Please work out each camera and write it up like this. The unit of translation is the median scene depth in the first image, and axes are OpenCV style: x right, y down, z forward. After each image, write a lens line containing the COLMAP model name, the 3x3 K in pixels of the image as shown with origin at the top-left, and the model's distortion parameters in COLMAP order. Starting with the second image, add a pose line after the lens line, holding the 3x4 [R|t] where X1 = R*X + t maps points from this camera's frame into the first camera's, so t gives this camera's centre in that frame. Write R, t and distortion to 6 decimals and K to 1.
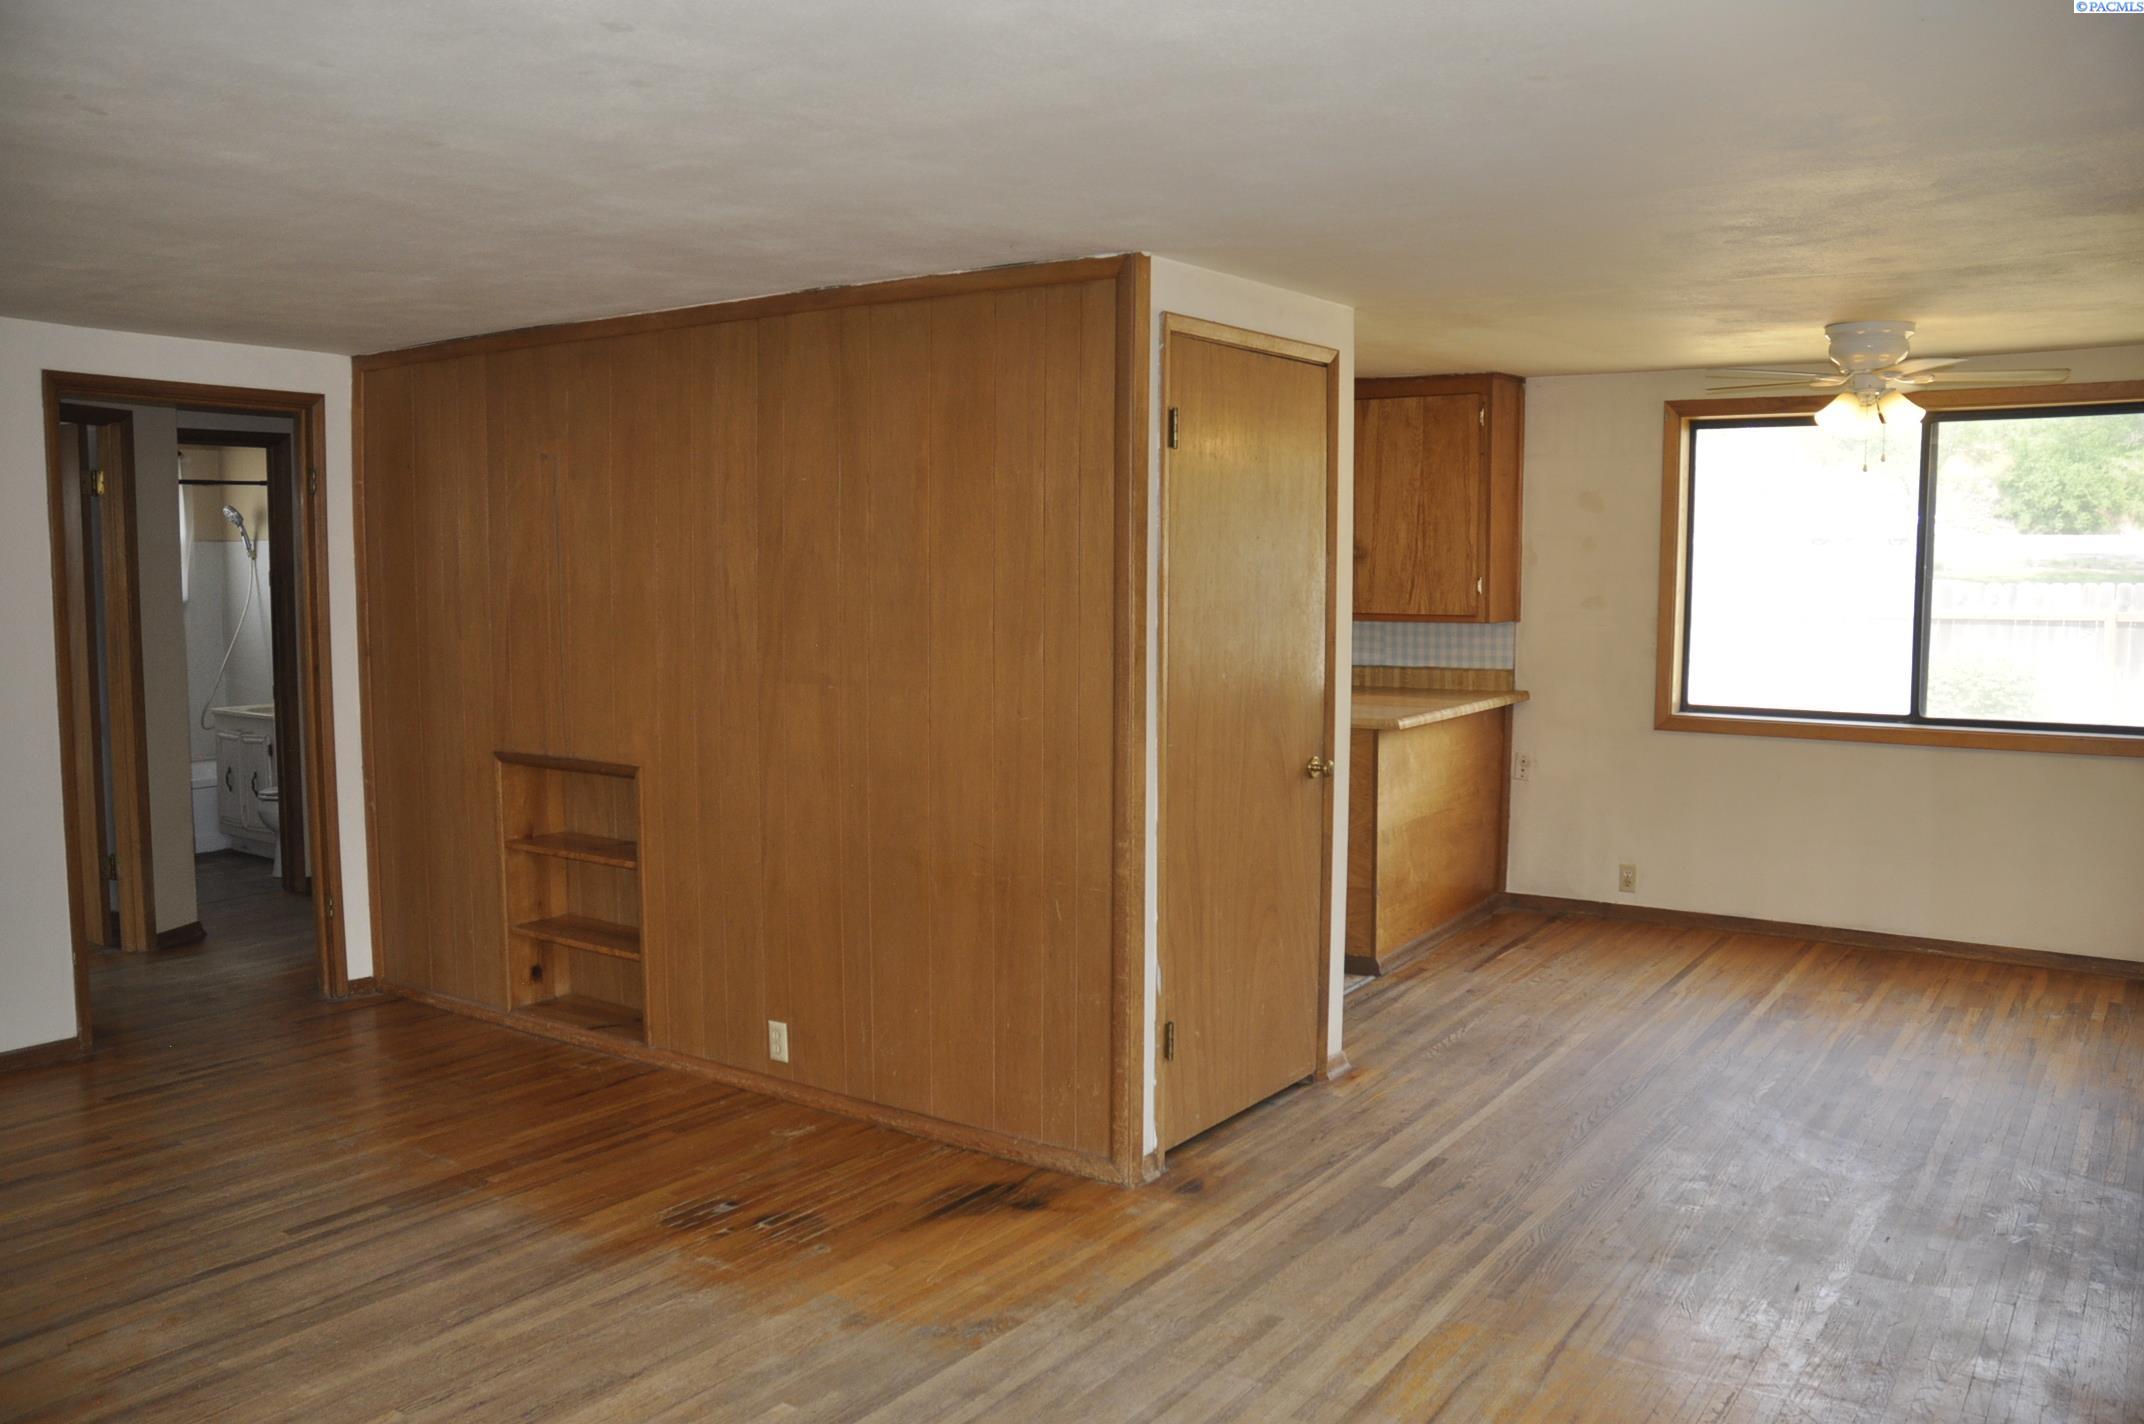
lens RADIAL K [[1675.9, 0, 1072.0], [0, 1675.9, 712.0], [0, 0, 1]] dist [-0.176685, 0.175964]
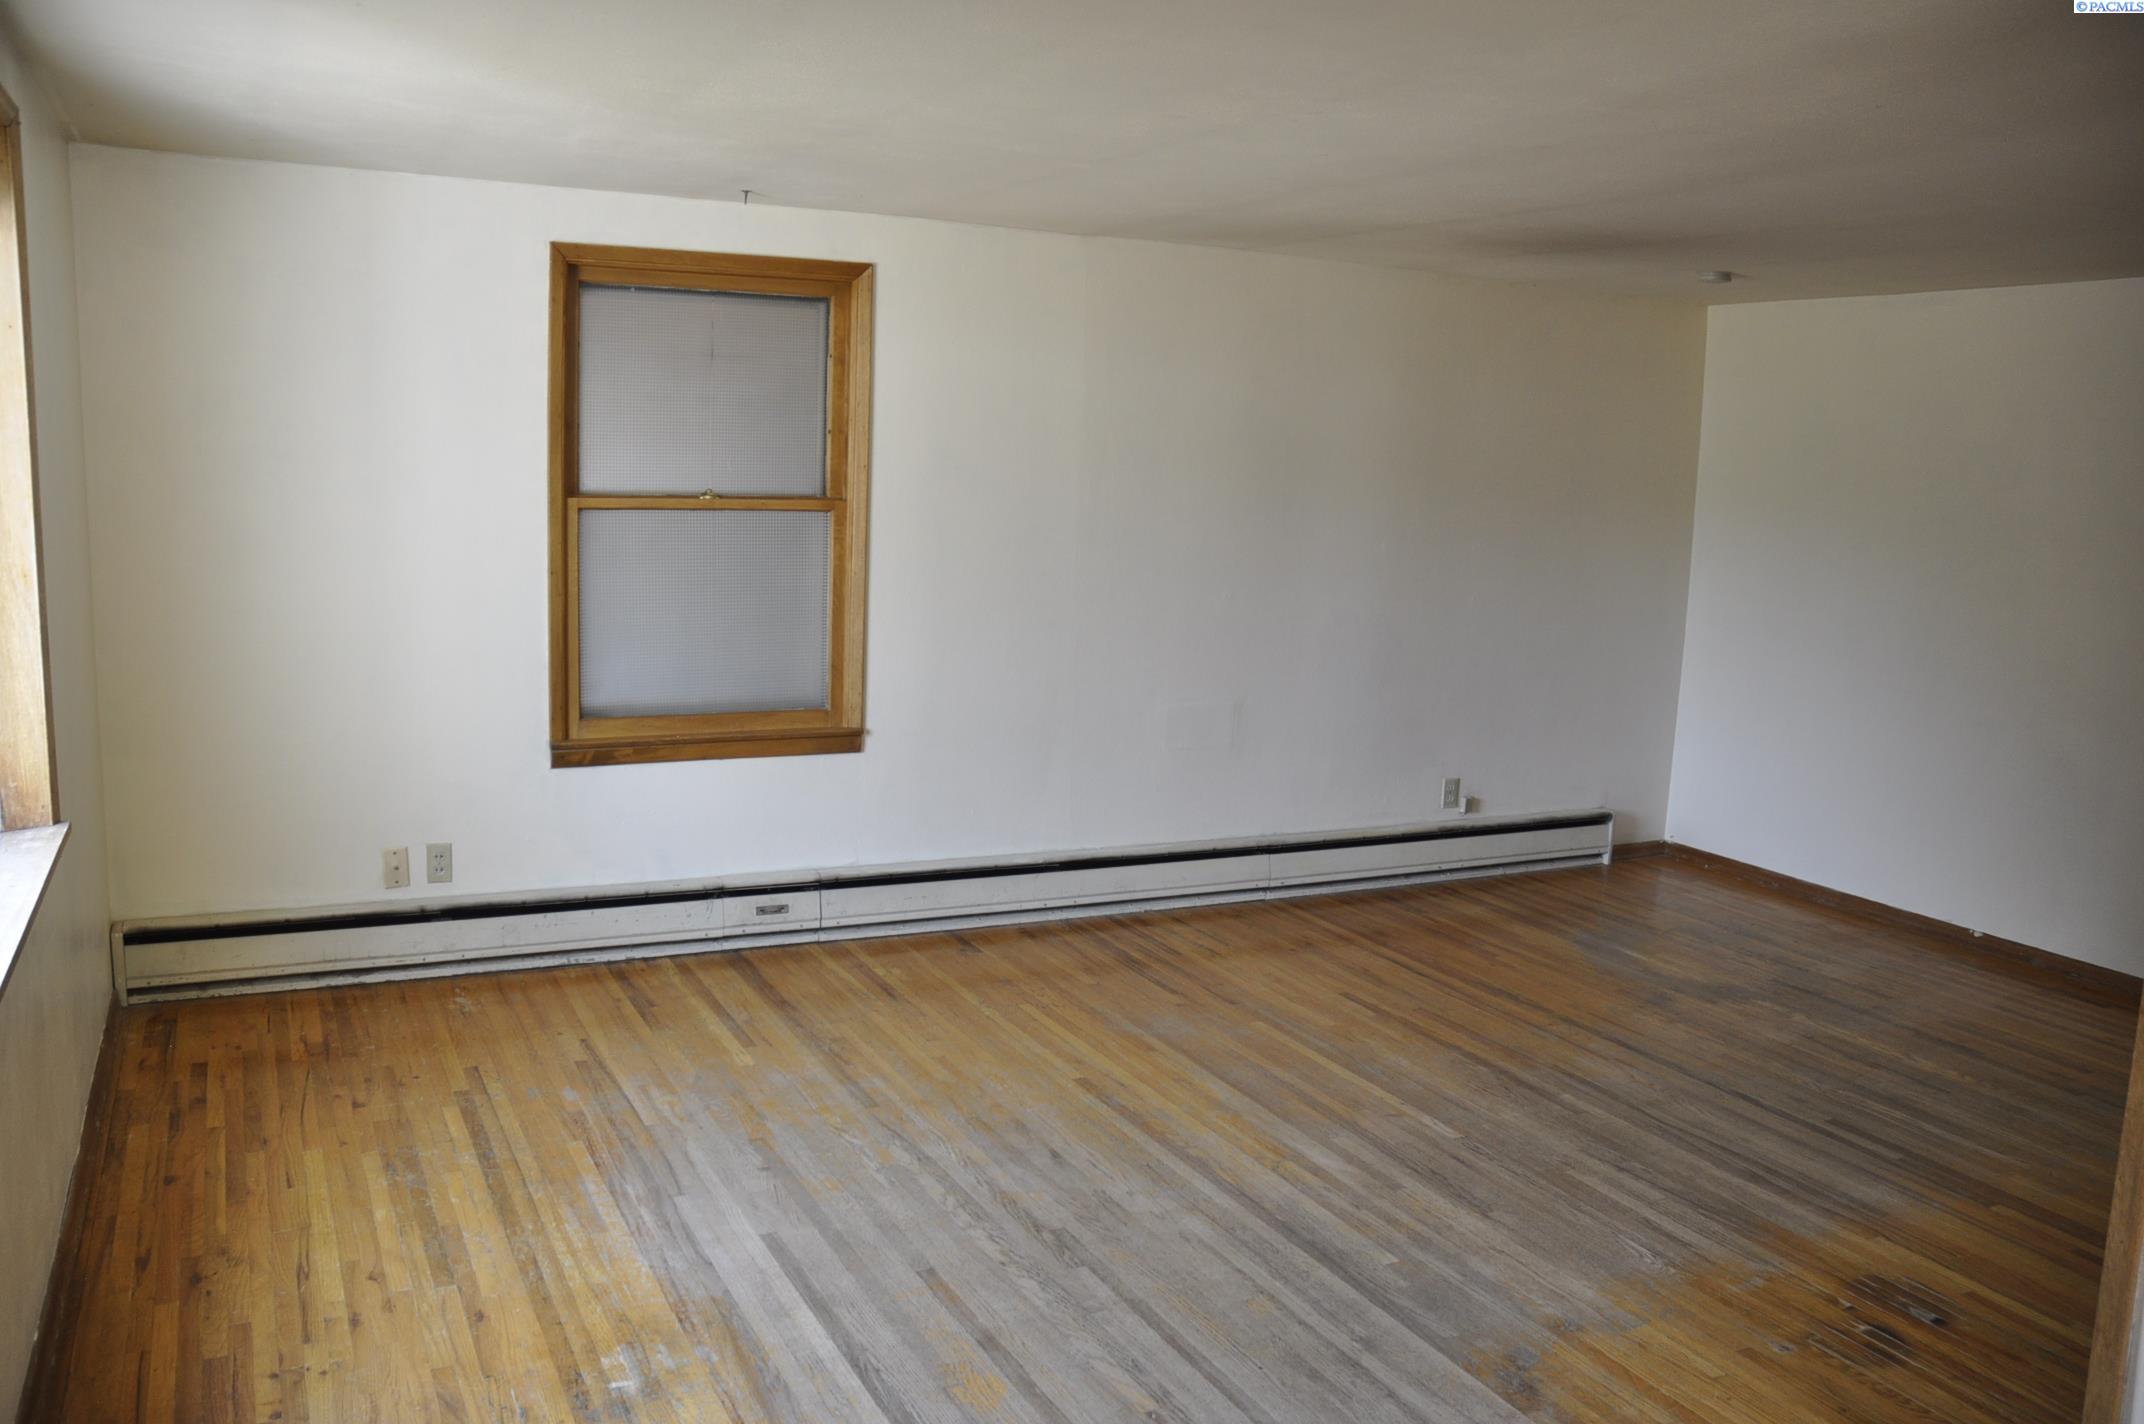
lens RADIAL K [[1675.9, 0, 1072.0], [0, 1675.9, 712.0], [0, 0, 1]] dist [-0.176685, 0.175964]
pose [[-0.465449, 0.113706, -0.877740, 0.616556], [-0.114685, 0.975604, 0.187199, -0.082431], [0.877613, 0.187796, -0.441054, 0.893951]]
